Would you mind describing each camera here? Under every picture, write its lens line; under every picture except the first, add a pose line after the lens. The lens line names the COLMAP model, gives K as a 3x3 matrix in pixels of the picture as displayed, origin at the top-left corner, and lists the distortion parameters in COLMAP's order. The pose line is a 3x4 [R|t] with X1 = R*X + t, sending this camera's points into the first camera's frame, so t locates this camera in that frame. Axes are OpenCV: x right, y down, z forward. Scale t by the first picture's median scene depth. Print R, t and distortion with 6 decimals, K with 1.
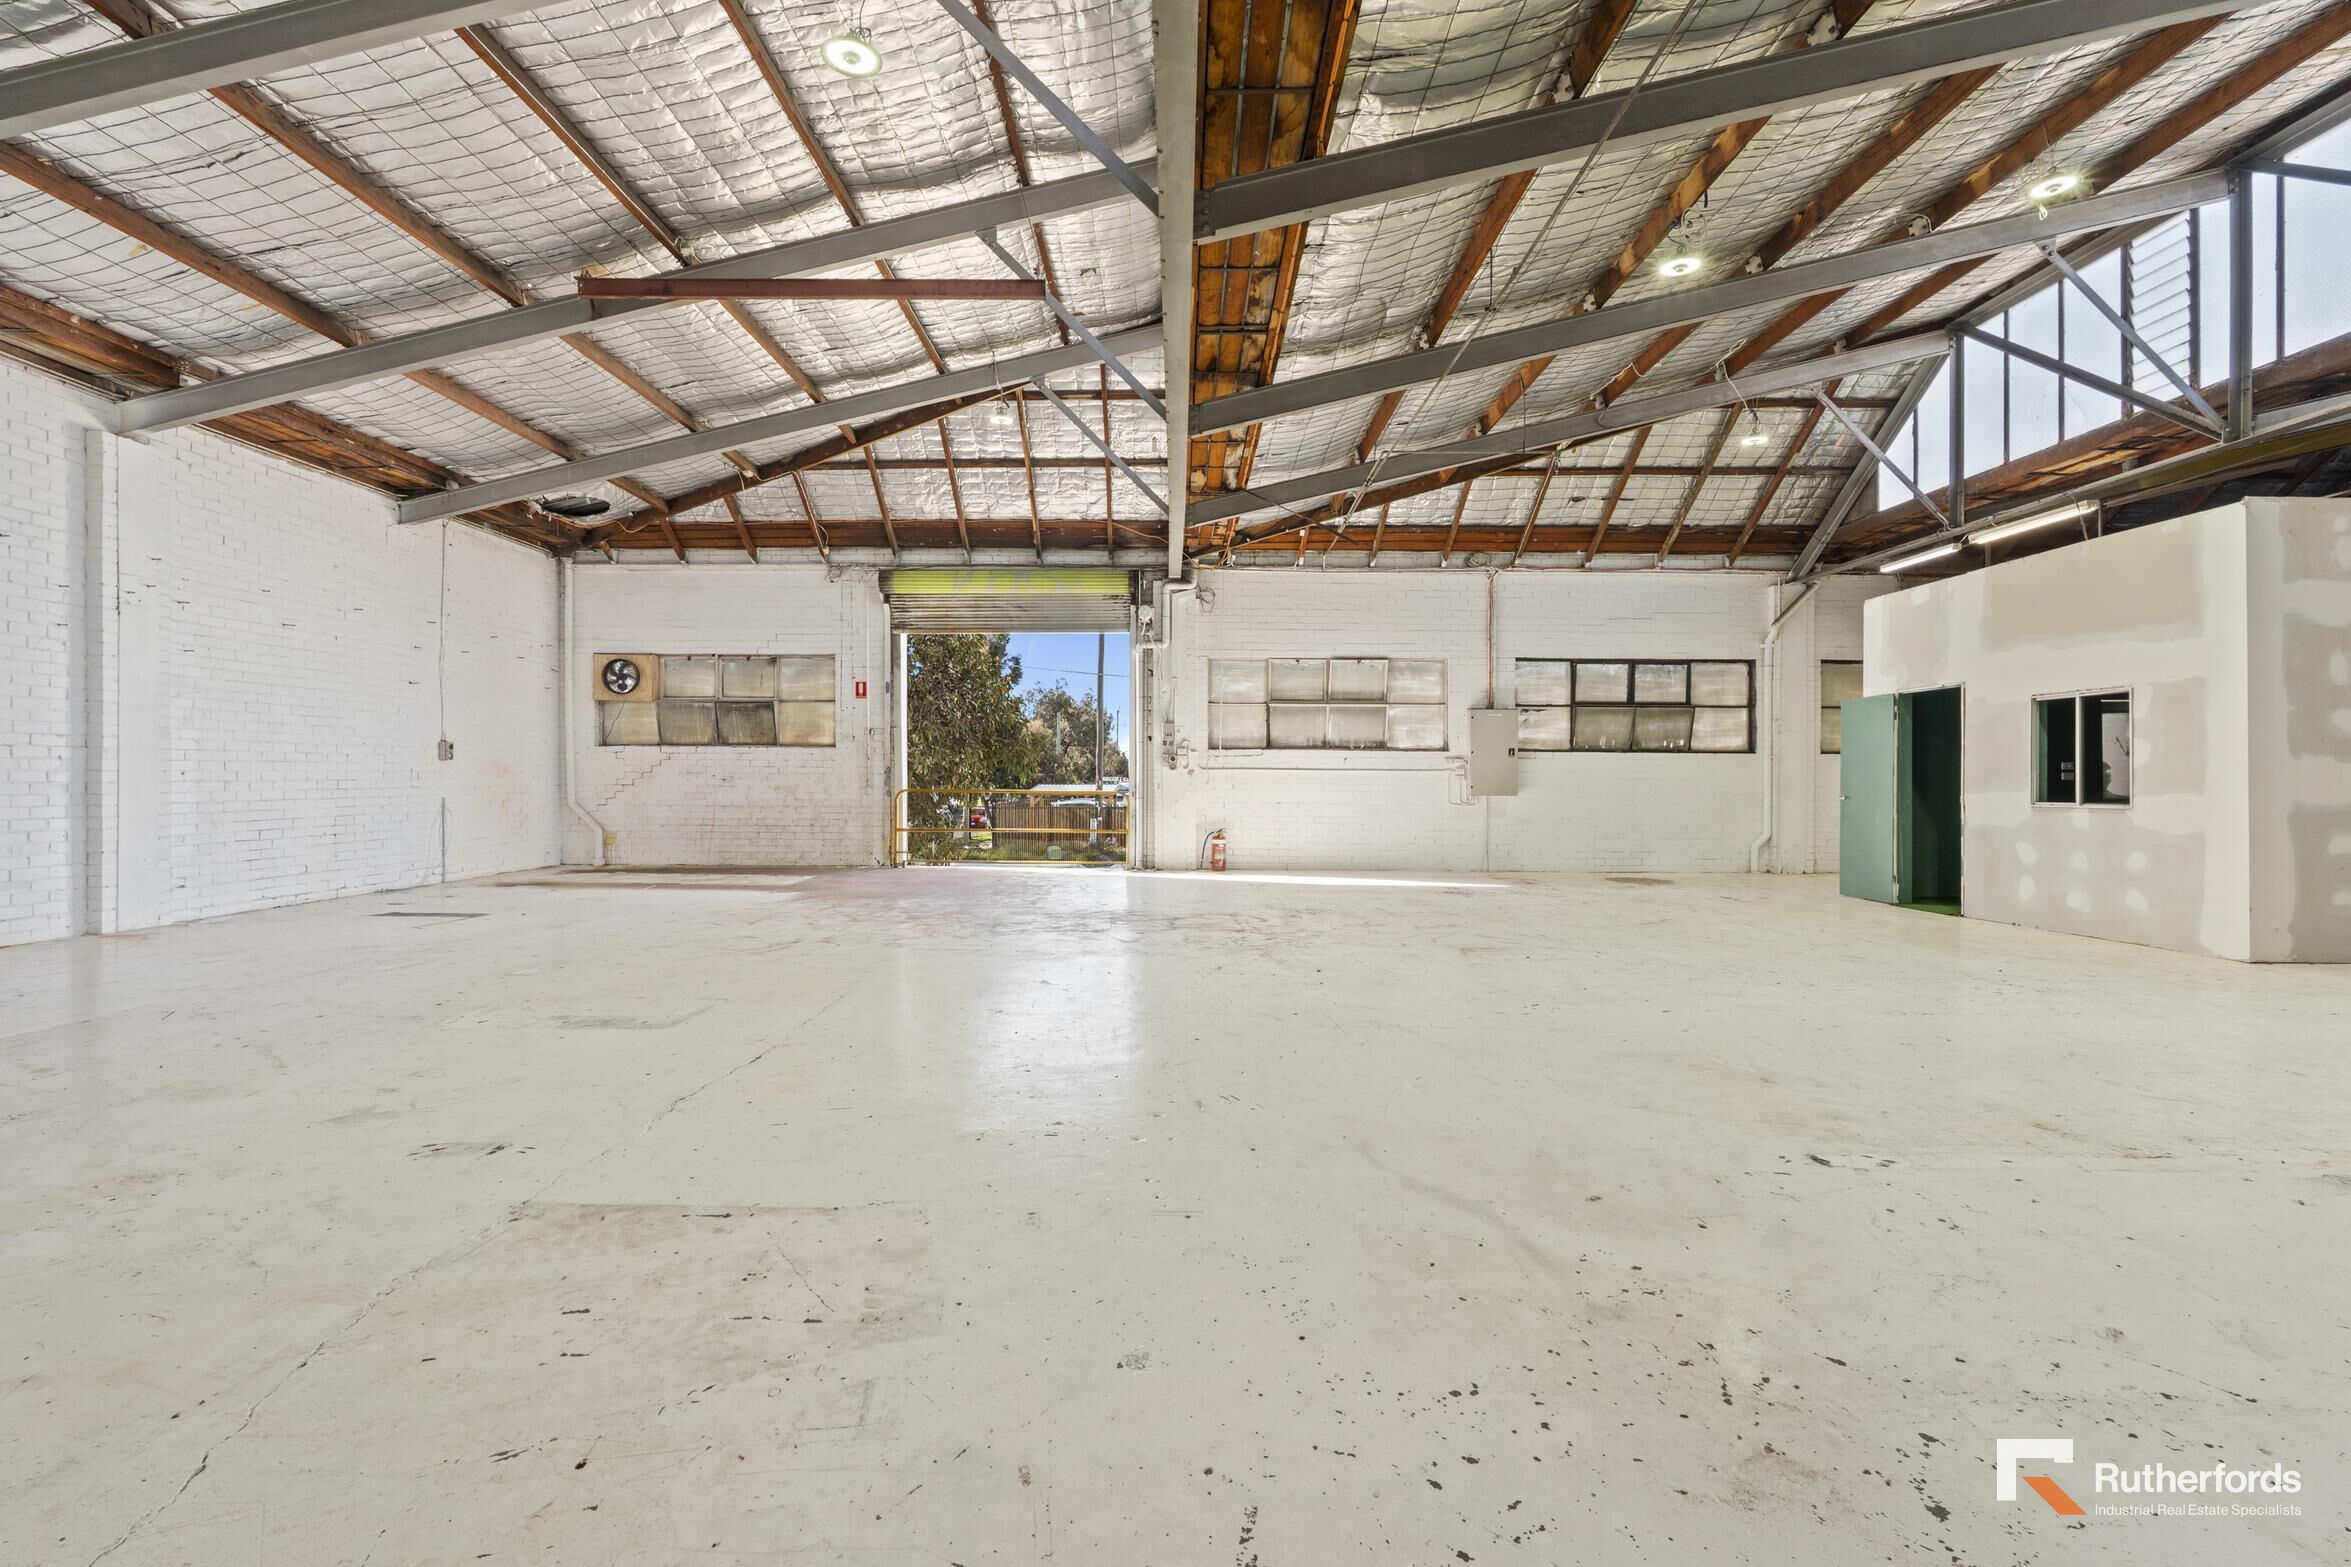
lens RADIAL K [[1031.8, 0, 1175.5], [0, 1031.8, 783.5], [0, 0, 1]] dist [-0.000372, 0.000222]
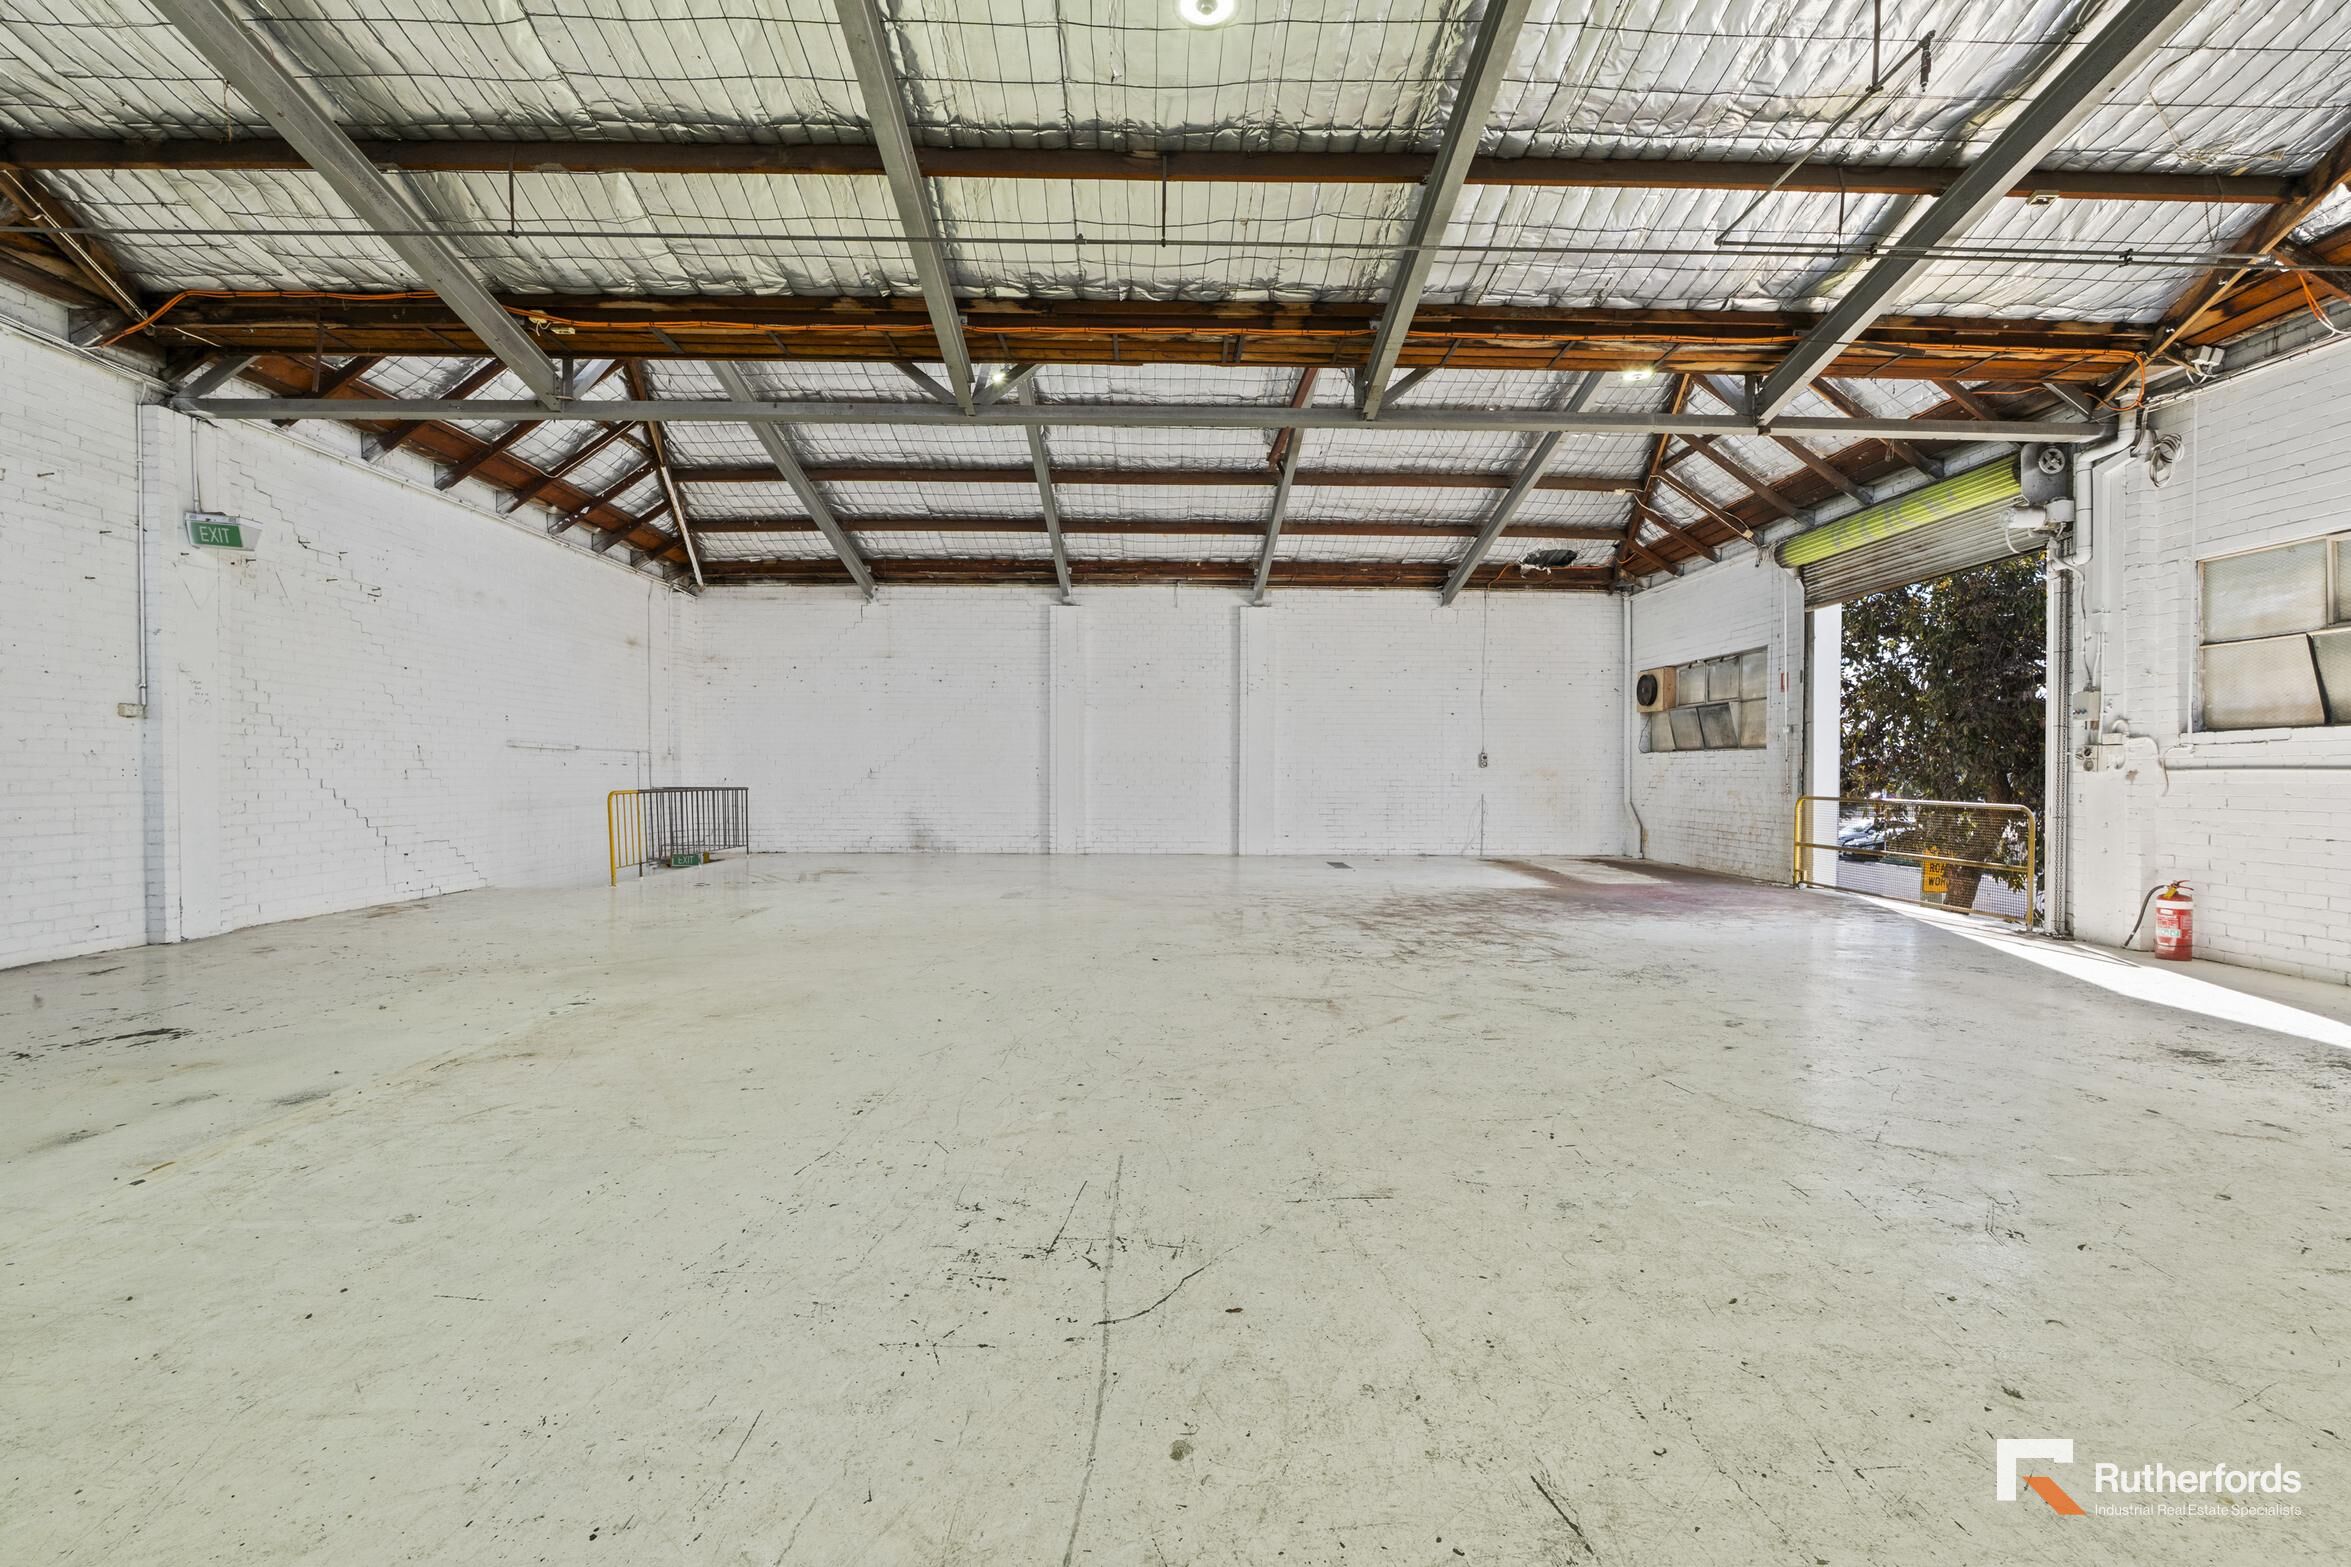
lens RADIAL K [[1031.8, 0, 1175.5], [0, 1031.8, 783.5], [0, 0, 1]] dist [-0.000372, 0.000222]
pose [[0.020551, 0.005360, -0.999774, 0.559601], [-0.014682, 0.999879, 0.005059, -0.001288], [0.999681, 0.014575, 0.020627, 0.468379]]
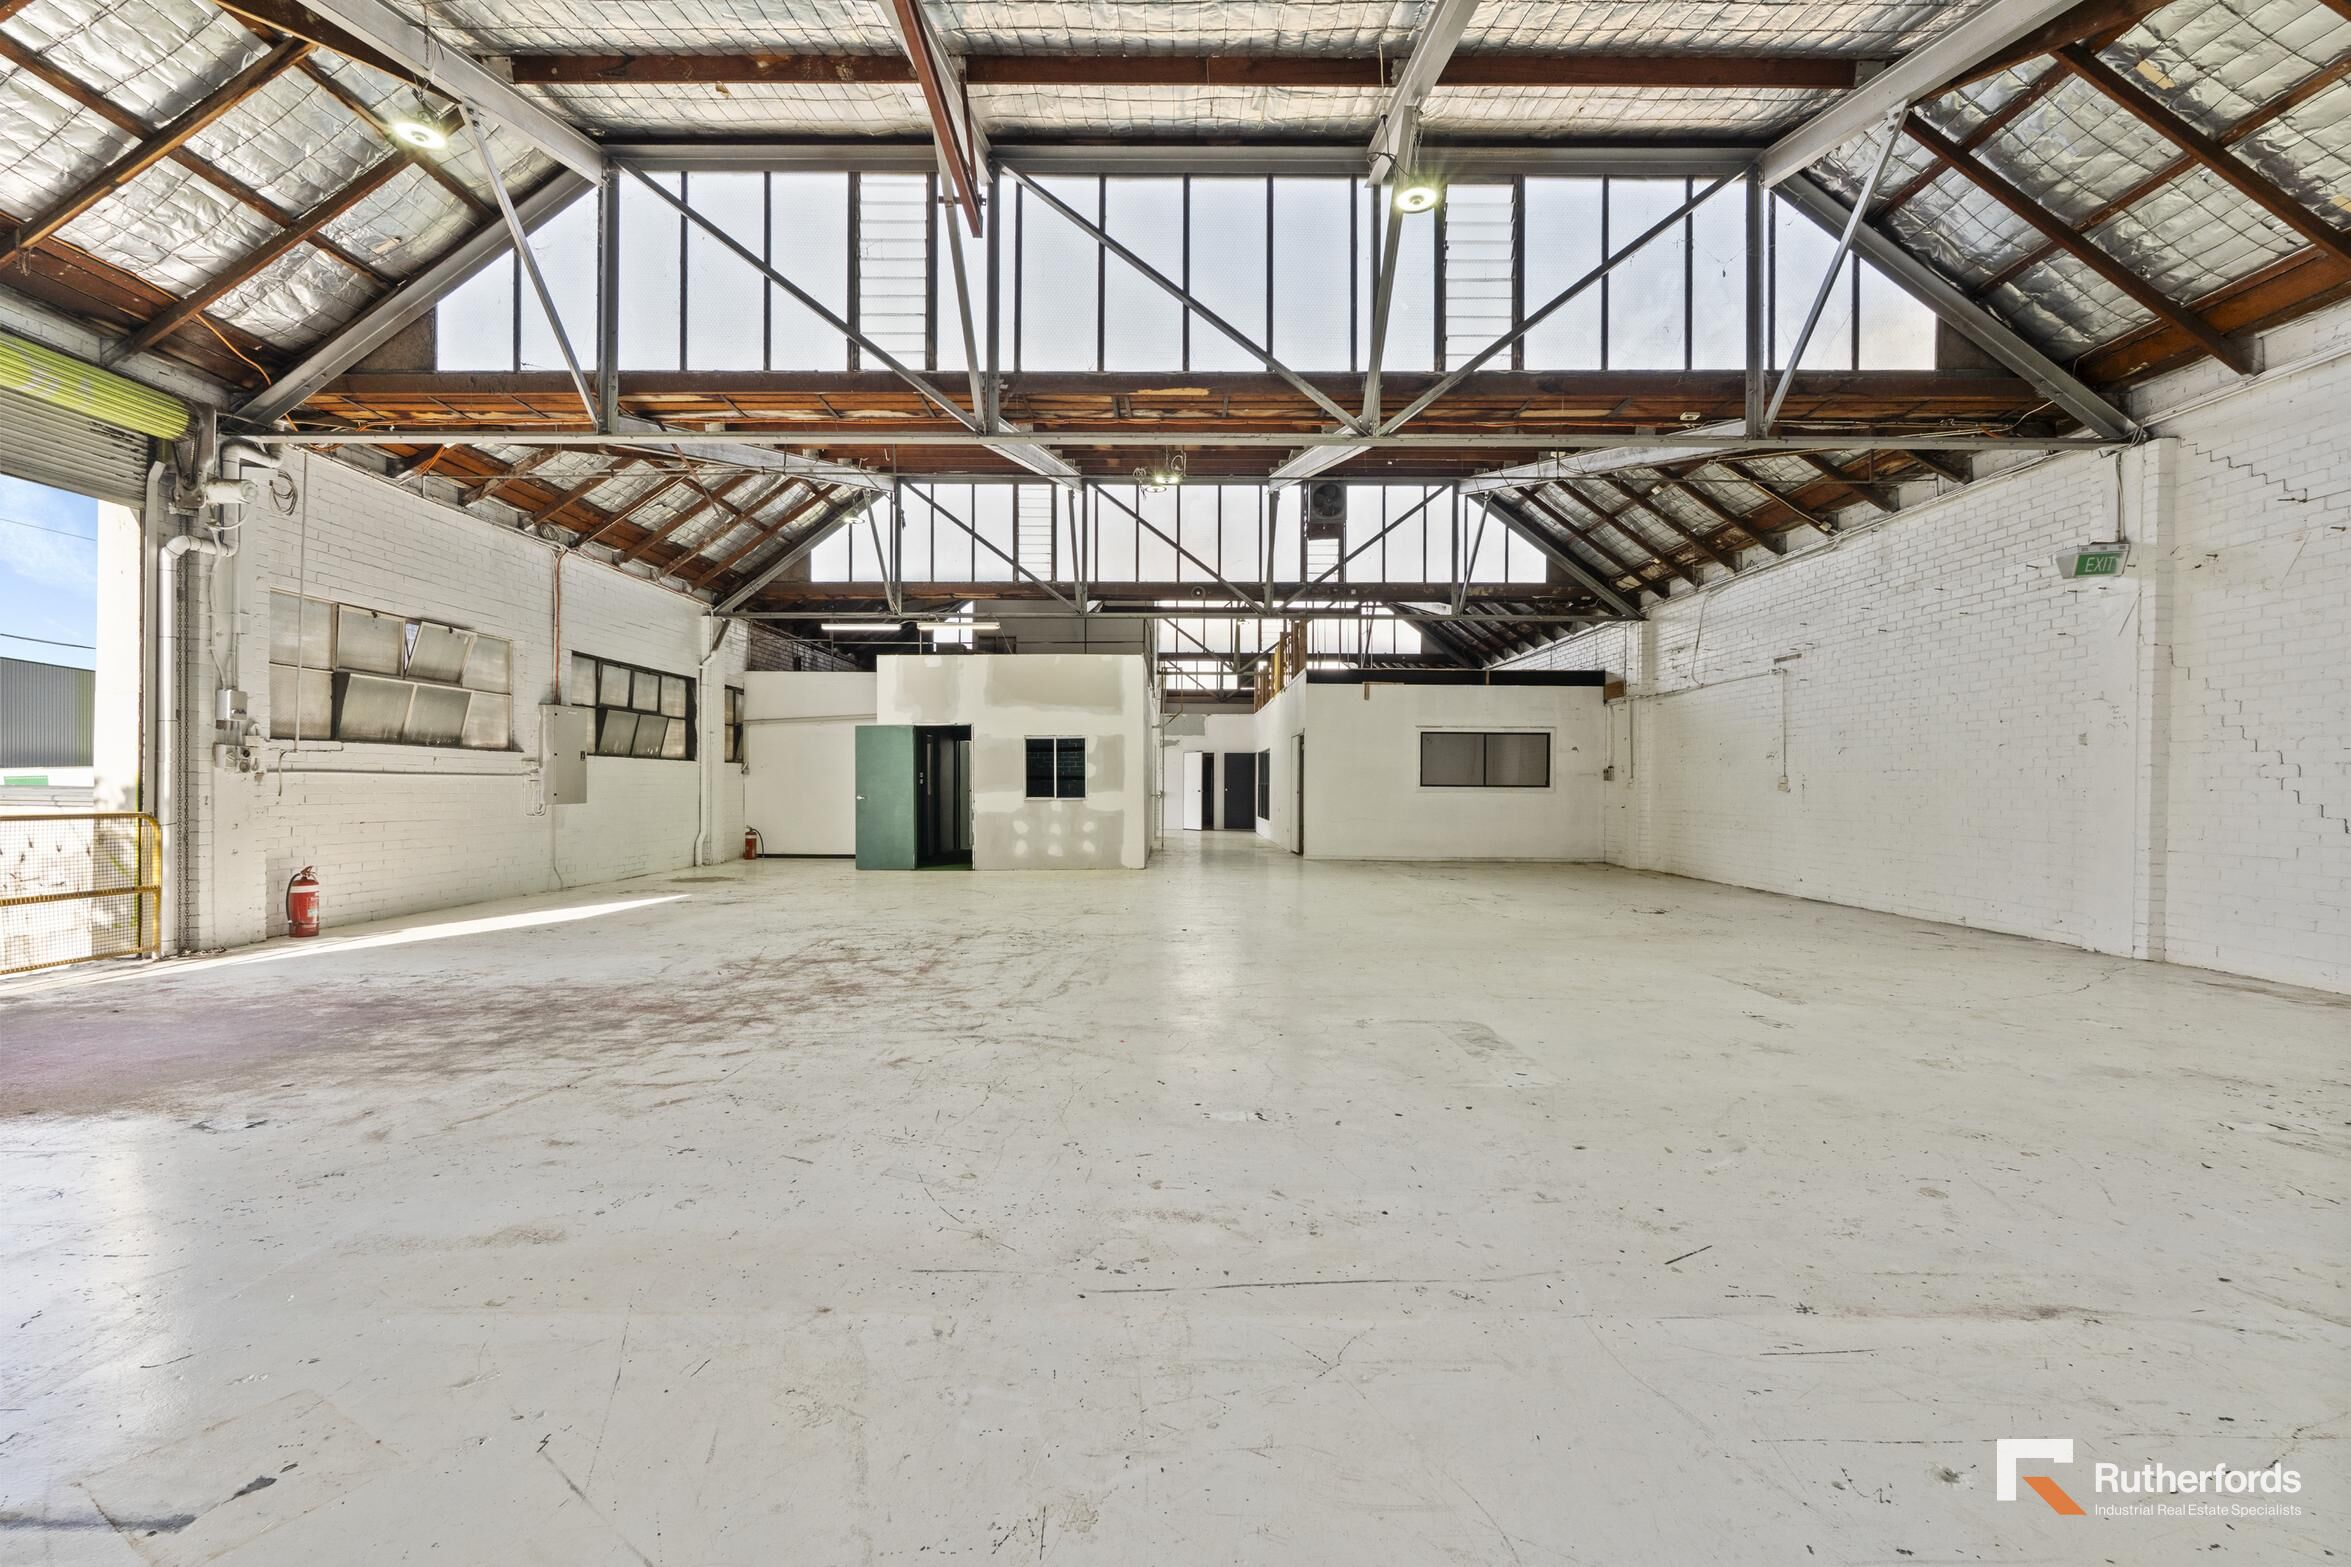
lens RADIAL K [[1021.8, 0, 1175.5], [0, 1021.8, 783.5], [0, 0, 1]] dist [-0.003325, 0.000267]
pose [[0.001105, -0.004278, 0.999990, -0.563225], [0.004164, 0.999982, 0.004274, -0.007067], [-0.999991, 0.004159, 0.001122, 0.474402]]
